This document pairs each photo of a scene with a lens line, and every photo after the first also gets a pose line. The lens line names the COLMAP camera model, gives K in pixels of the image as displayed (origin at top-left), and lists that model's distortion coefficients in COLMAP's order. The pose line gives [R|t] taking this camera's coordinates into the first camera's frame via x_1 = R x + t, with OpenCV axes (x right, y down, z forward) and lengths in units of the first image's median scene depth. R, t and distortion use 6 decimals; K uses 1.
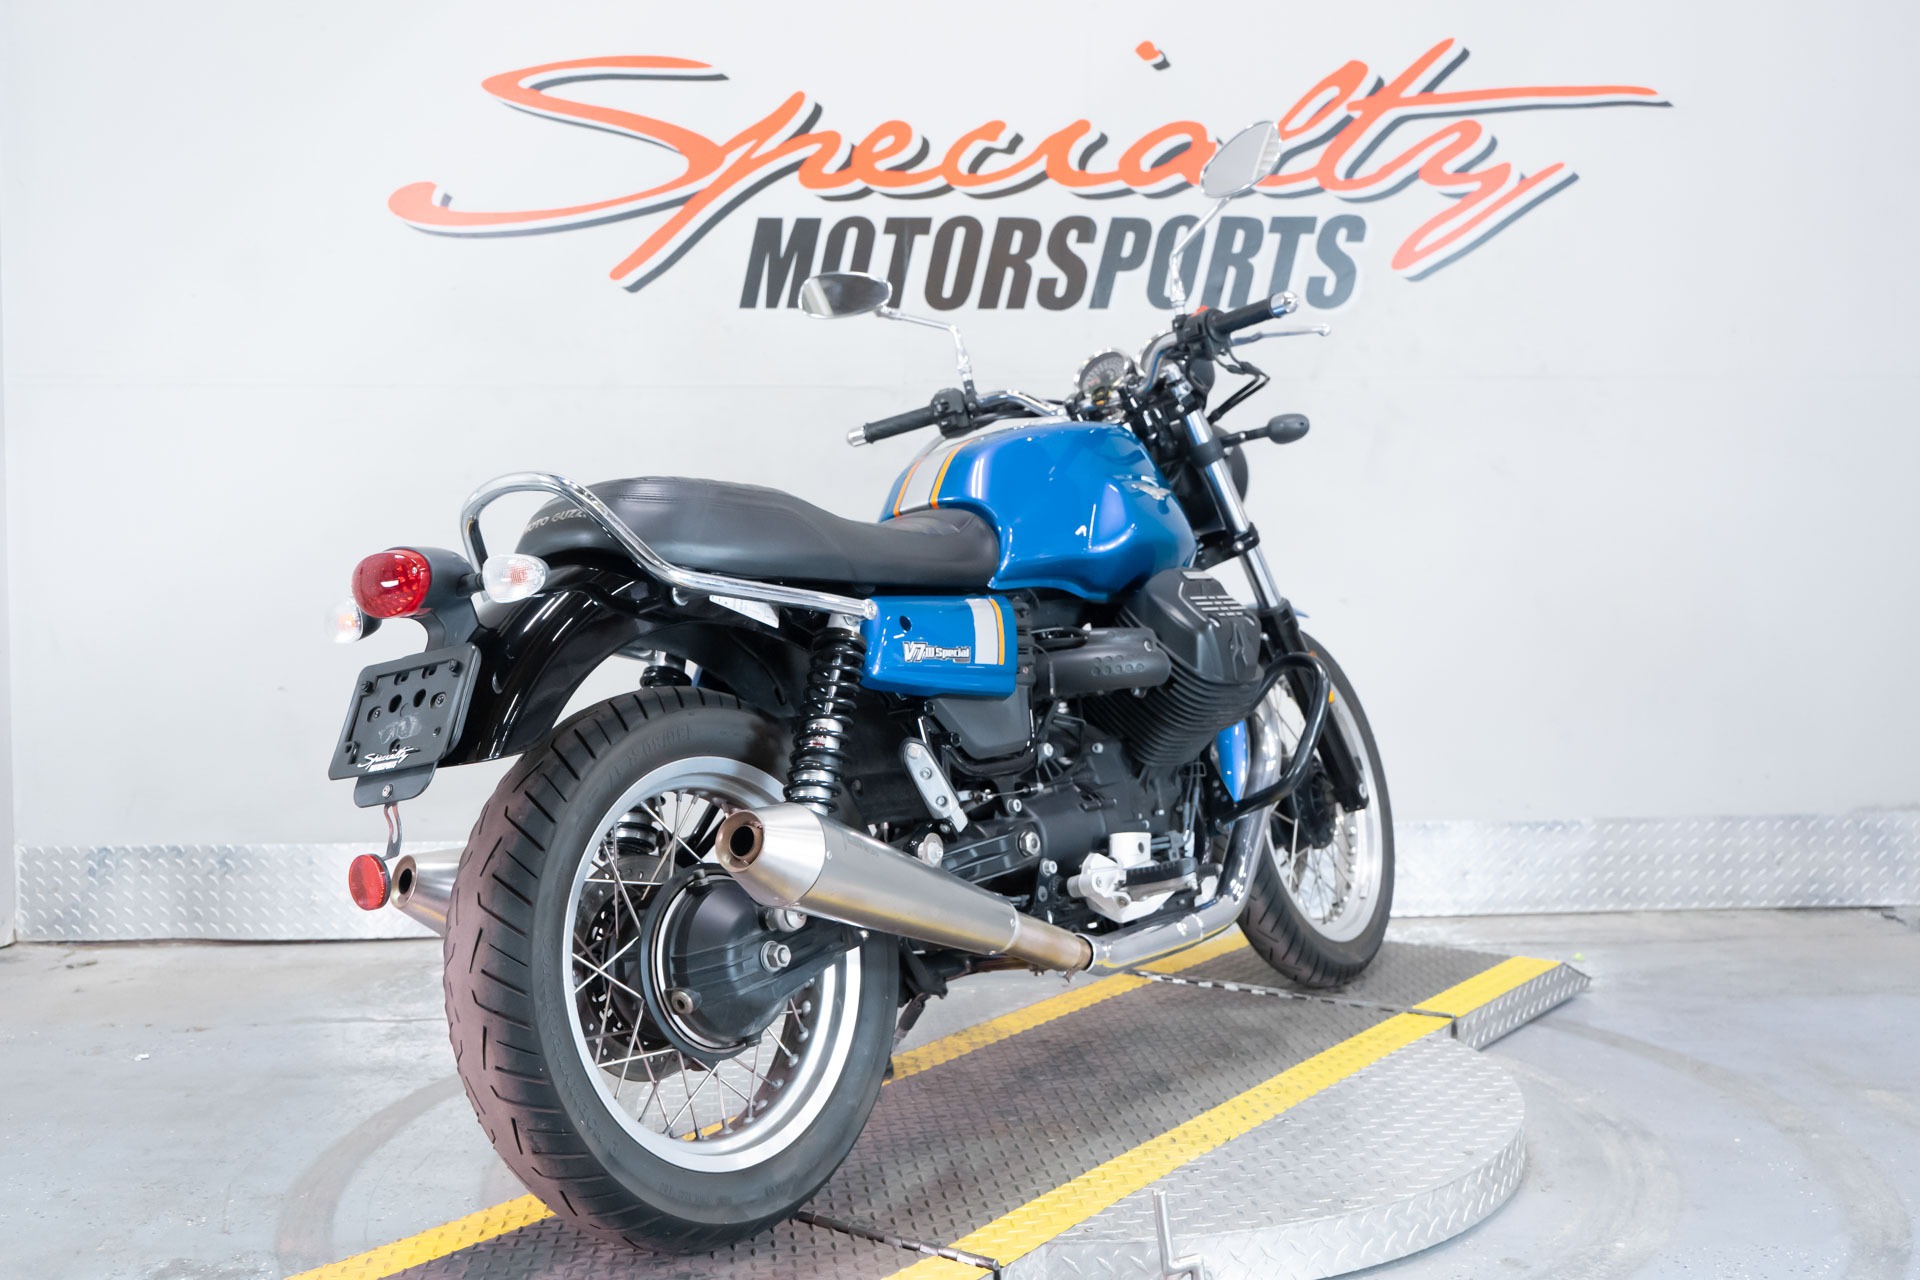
lens RADIAL K [[2066.0, 0, 963.6], [0, 2066.0, 632.5], [0, 0, 1]] dist [0.013699, 0.000000]
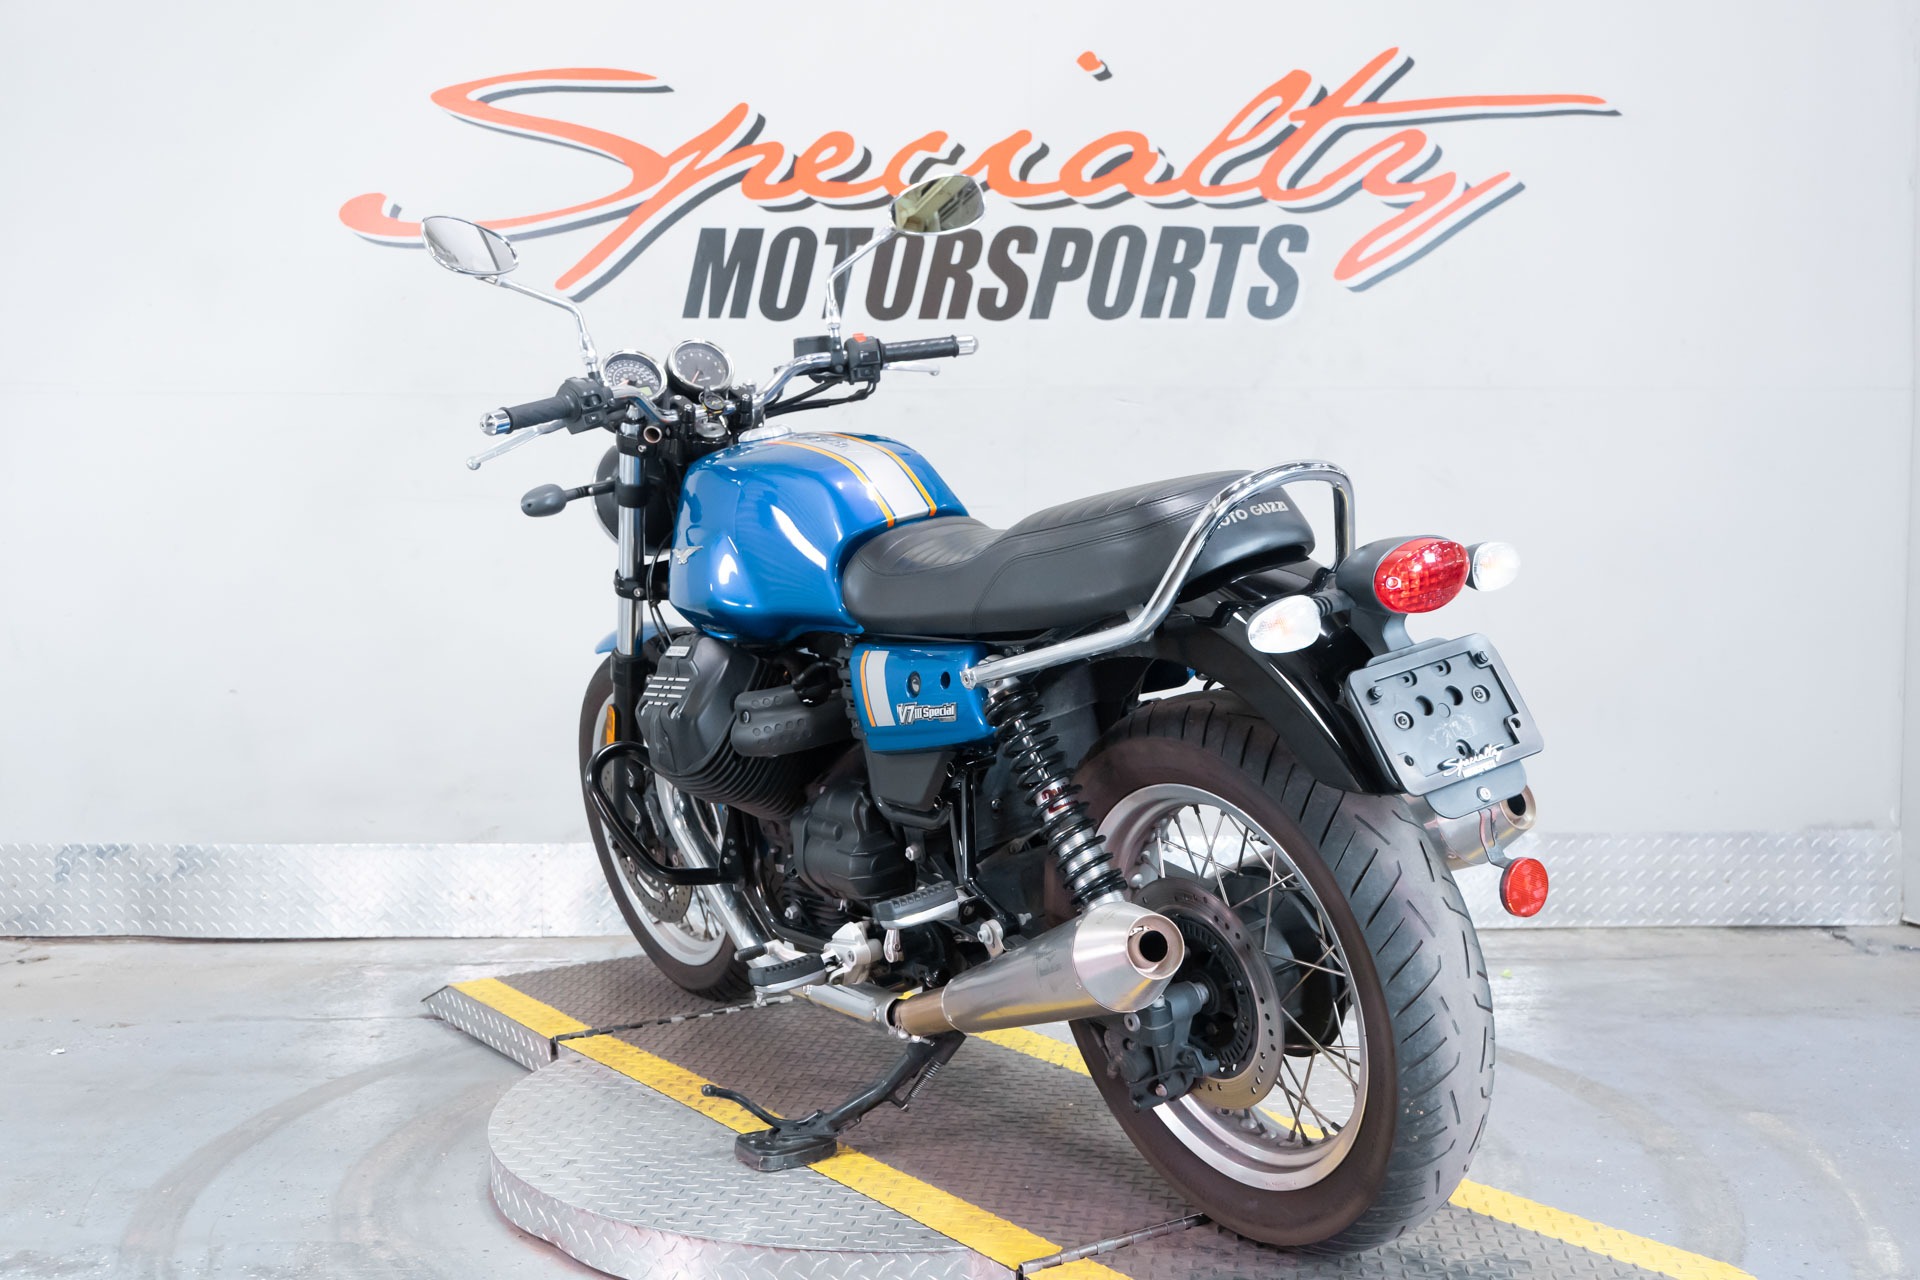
lens RADIAL K [[2066.0, 0, 961.9], [0, 2066.0, 633.3], [0, 0, 1]] dist [0.013699, 0.000000]
pose [[0.999075, 0.007305, -0.042386, 0.071651], [-0.007398, 0.999971, -0.002044, -0.001930], [0.042369, 0.002356, 0.999099, -0.001565]]
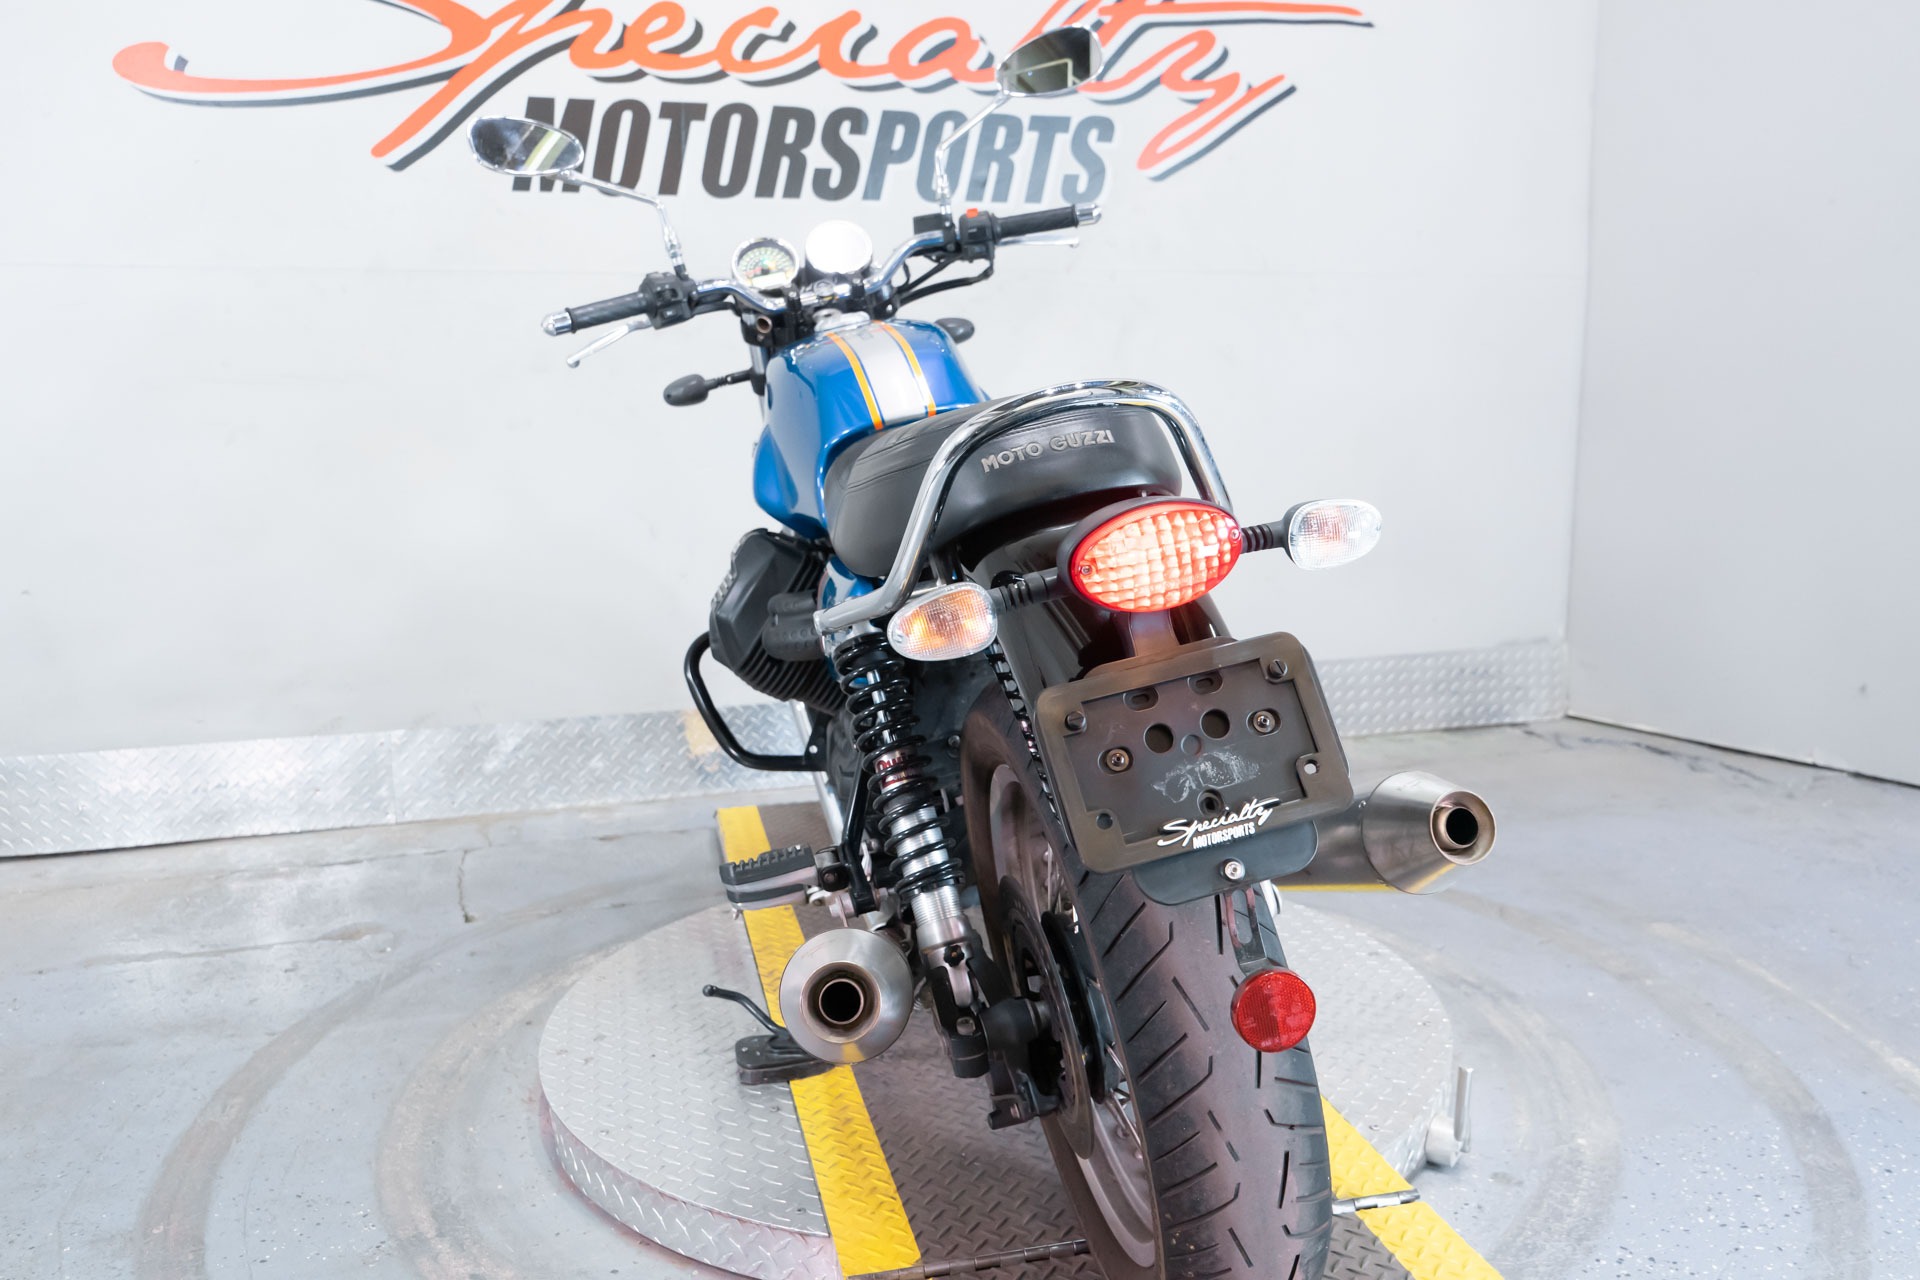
lens RADIAL K [[1598.9, 0, 978.9], [0, 1598.9, 635.5], [0, 0, 1]] dist [-0.000891, 0.005280]
pose [[0.968739, -0.042660, 0.244387, -0.088640], [0.016379, 0.993953, 0.108577, -0.025313], [-0.247542, -0.101180, 0.963580, 0.190136]]
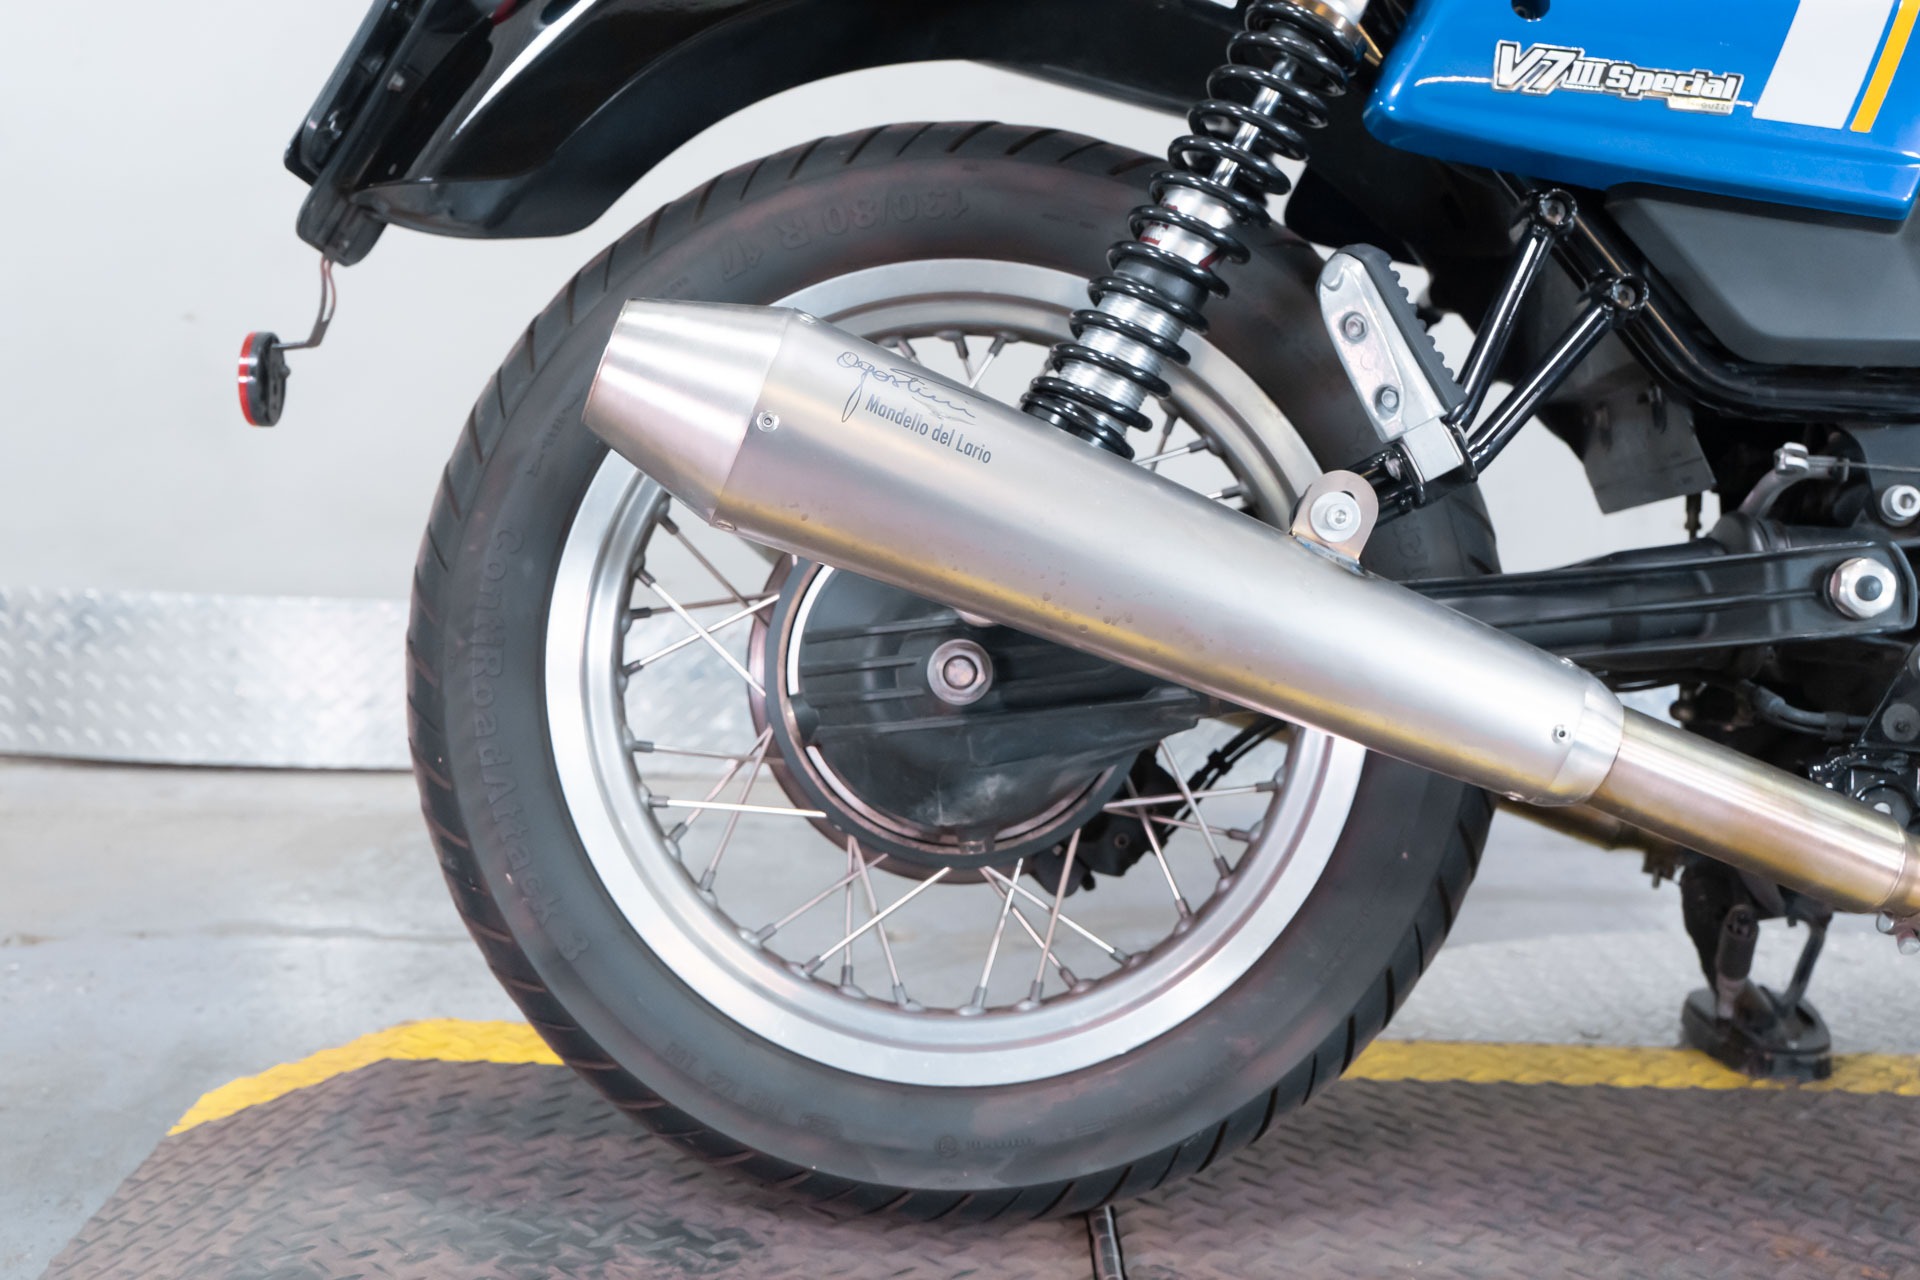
lens RADIAL K [[2248.4, 0, 941.3], [0, 2248.4, 648.0], [0, 0, 1]] dist [0.022542, 0.000000]
pose [[0.998499, 0.048906, 0.024647, -0.138368], [-0.050903, 0.994793, 0.088294, 0.052000], [-0.020201, -0.089416, 0.995789, 0.382473]]
